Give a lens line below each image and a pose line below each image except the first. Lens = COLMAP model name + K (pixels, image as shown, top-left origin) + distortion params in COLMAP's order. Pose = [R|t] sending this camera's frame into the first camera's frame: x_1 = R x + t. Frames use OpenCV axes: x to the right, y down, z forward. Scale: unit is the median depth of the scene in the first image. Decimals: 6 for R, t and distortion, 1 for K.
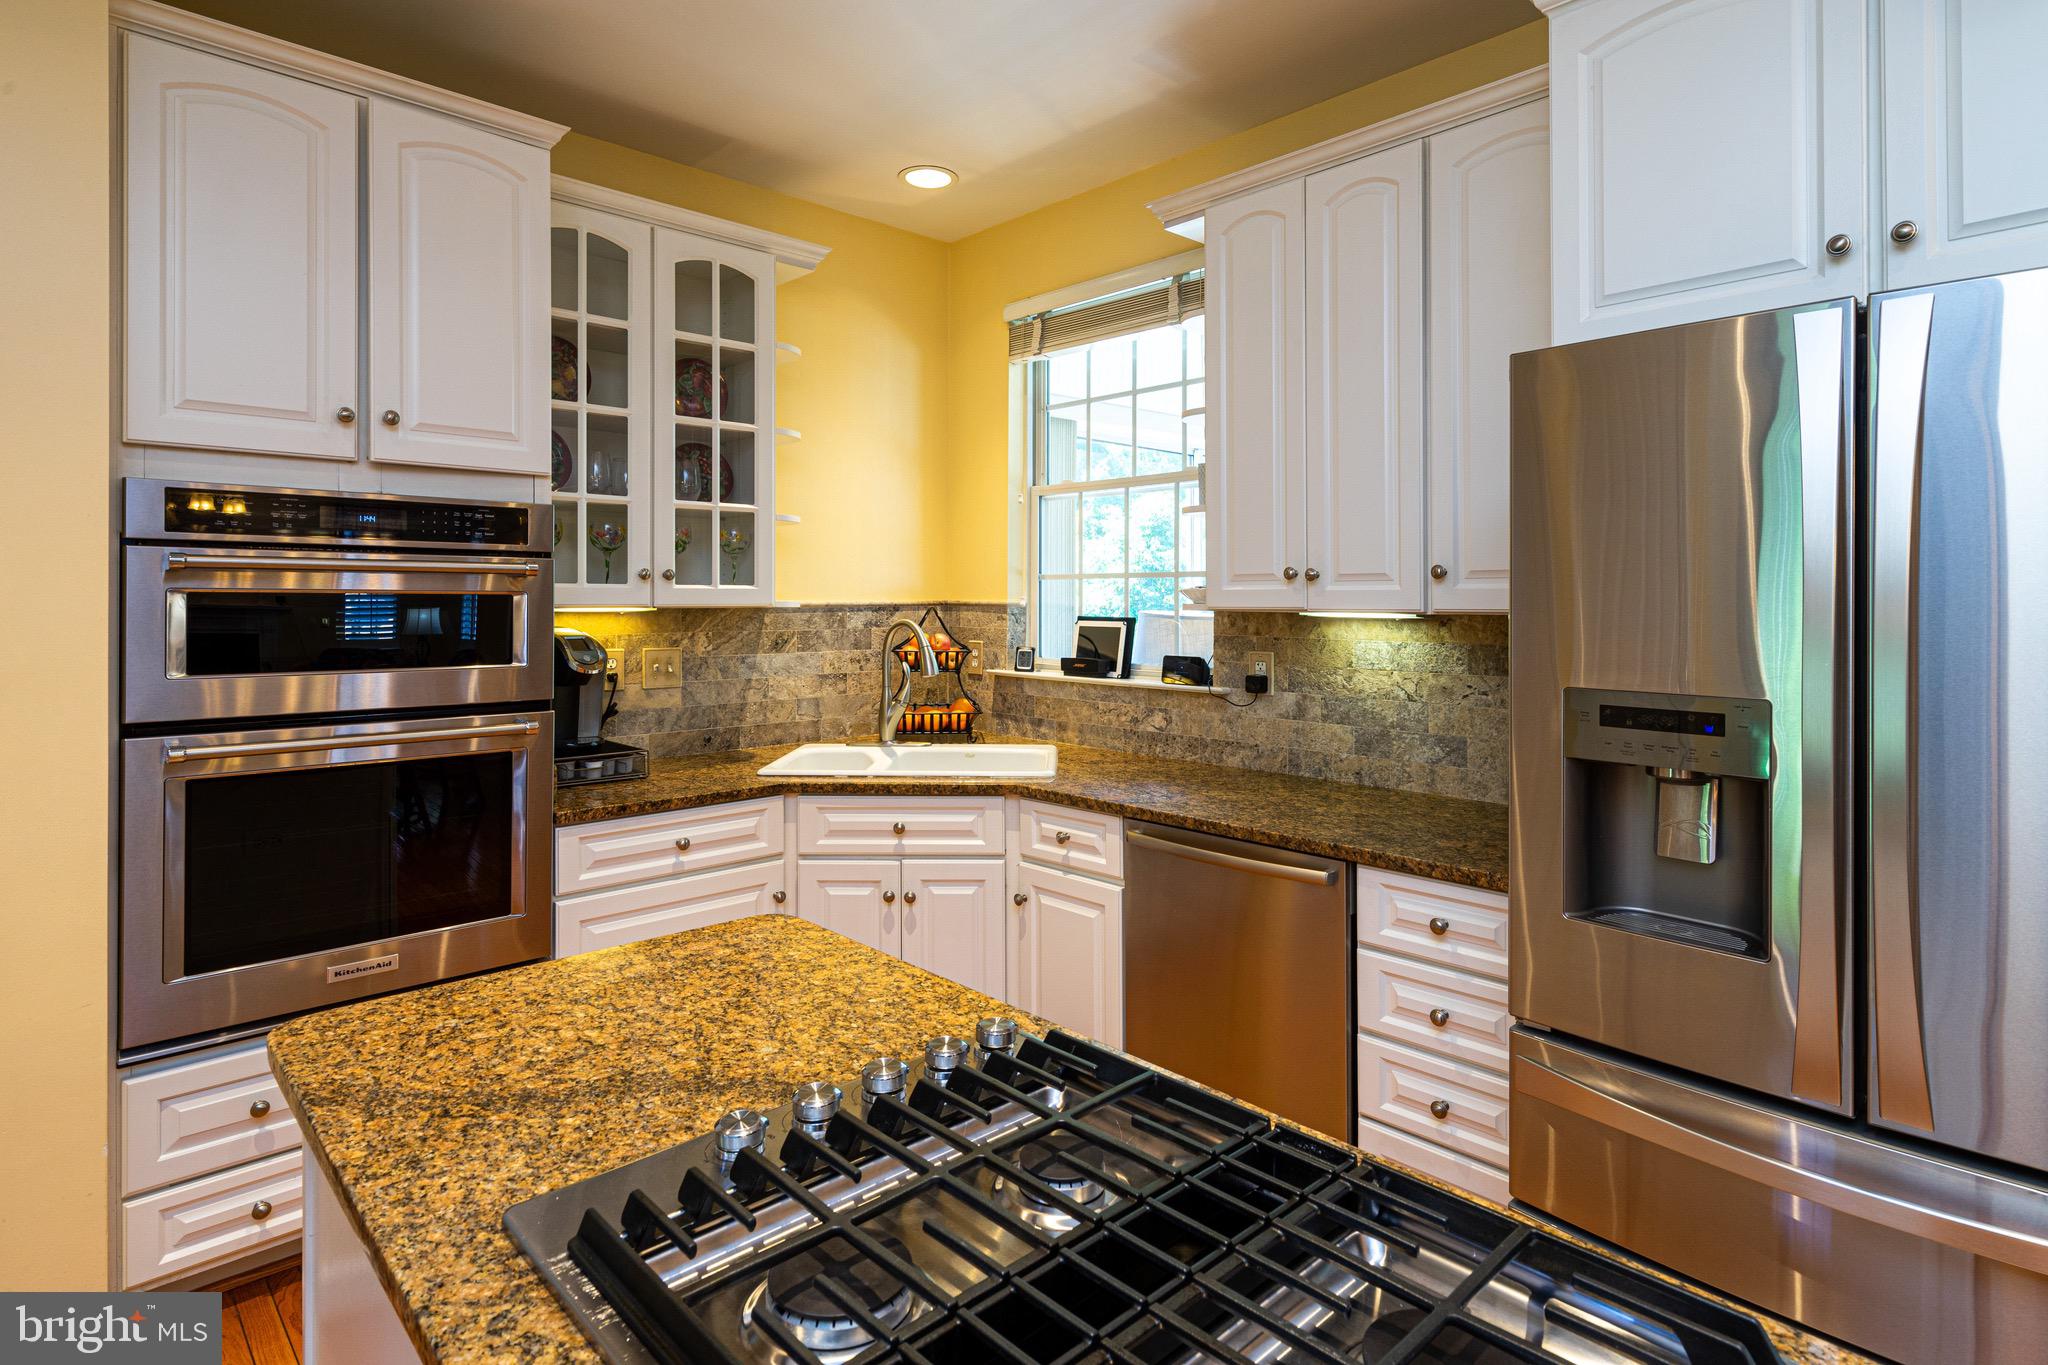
lens RADIAL K [[1075.2, 0, 1030.5], [0, 1075.2, 598.7], [0, 0, 1]] dist [0.000026, 0.002860]
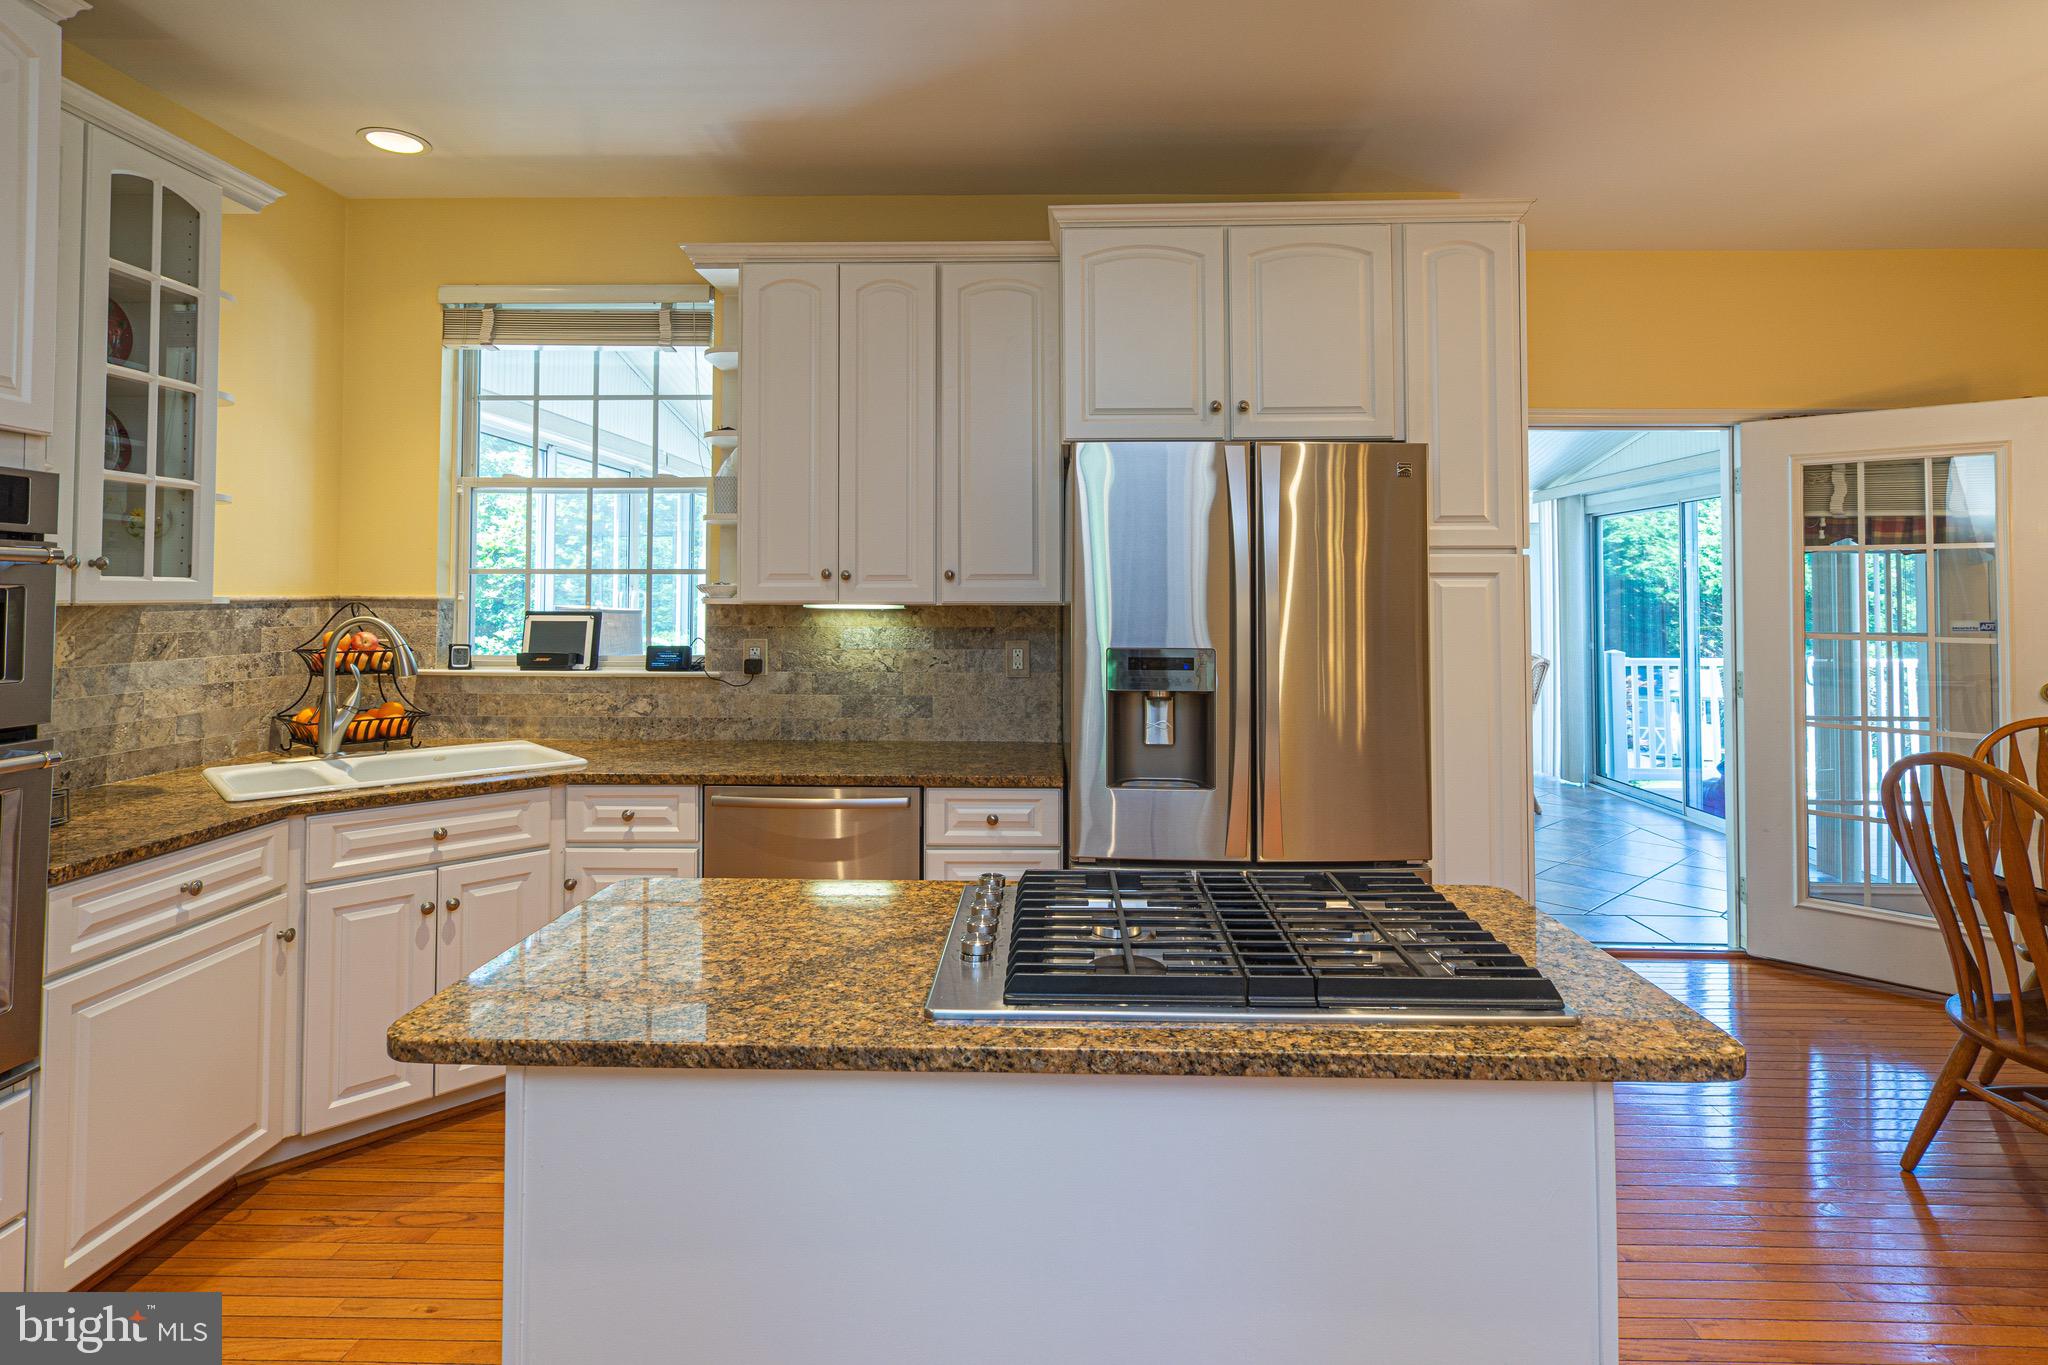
lens RADIAL K [[1075.2, 0, 1015.9], [0, 1075.2, 568.6], [0, 0, 1]] dist [0.000026, 0.002860]
pose [[0.709147, 0.017086, 0.704853, -0.393064], [-0.000970, 0.999729, -0.023258, -0.000539], [-0.705060, 0.015810, 0.708972, -0.038146]]
